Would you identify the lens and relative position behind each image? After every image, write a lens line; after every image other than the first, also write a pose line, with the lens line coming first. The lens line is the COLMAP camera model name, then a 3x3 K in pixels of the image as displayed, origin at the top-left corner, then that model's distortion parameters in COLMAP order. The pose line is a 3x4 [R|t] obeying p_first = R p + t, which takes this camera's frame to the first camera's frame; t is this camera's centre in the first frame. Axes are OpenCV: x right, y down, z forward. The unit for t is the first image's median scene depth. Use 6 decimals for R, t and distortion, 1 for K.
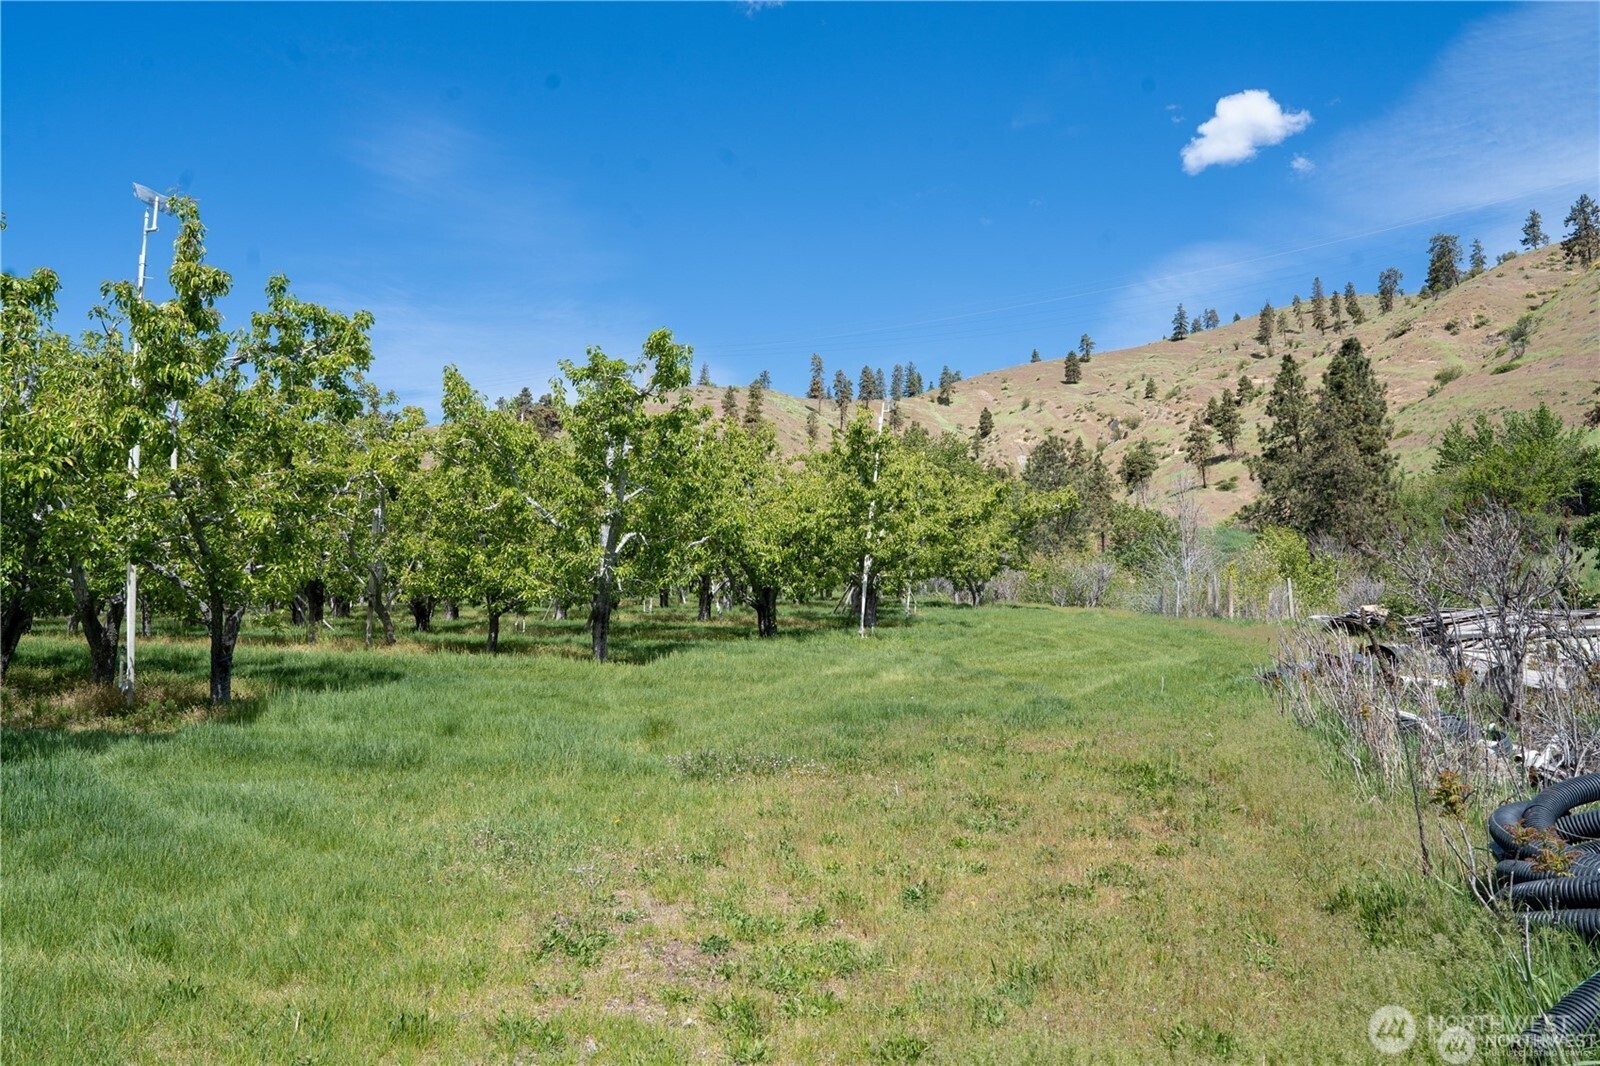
lens RADIAL K [[1095.5, 0, 800.0], [0, 1095.5, 533.0], [0, 0, 1]] dist [-0.102648, 0.090156]
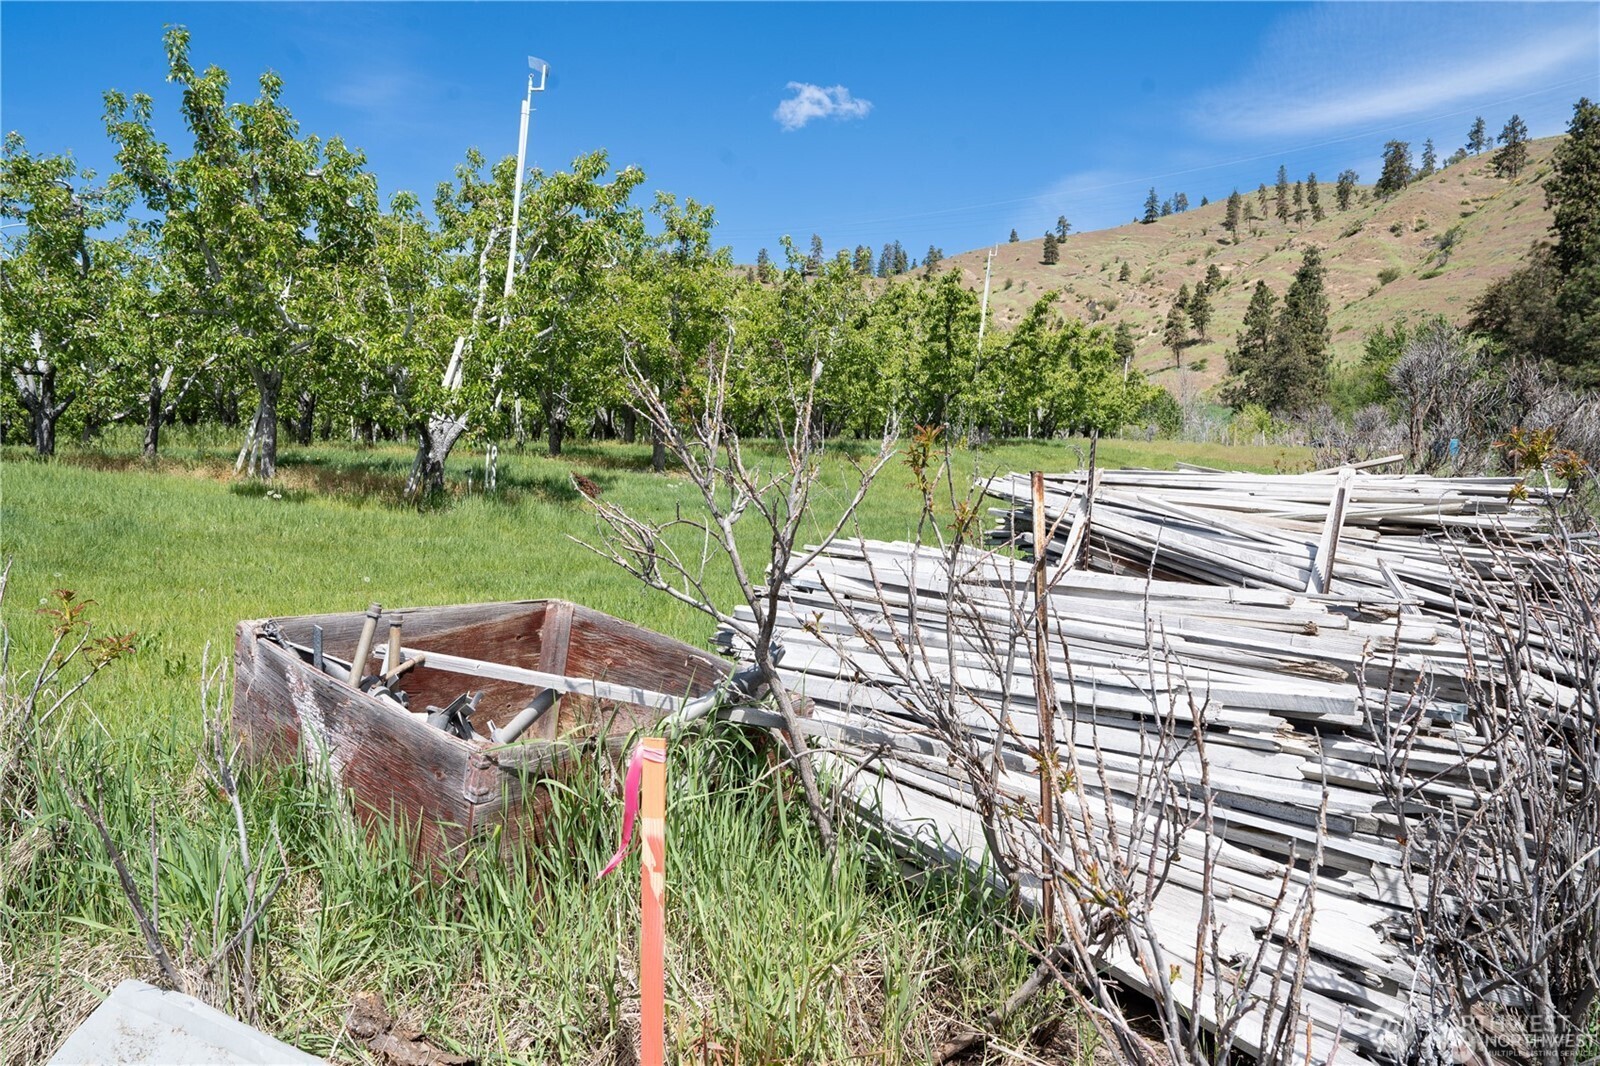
lens RADIAL K [[1095.5, 0, 800.0], [0, 1095.5, 533.0], [0, 0, 1]] dist [-0.102648, 0.090156]
pose [[0.999141, 0.002861, 0.041333, -0.054661], [-0.007747, 0.992921, 0.118523, 0.000003], [-0.040702, -0.118742, 0.992091, -0.108743]]
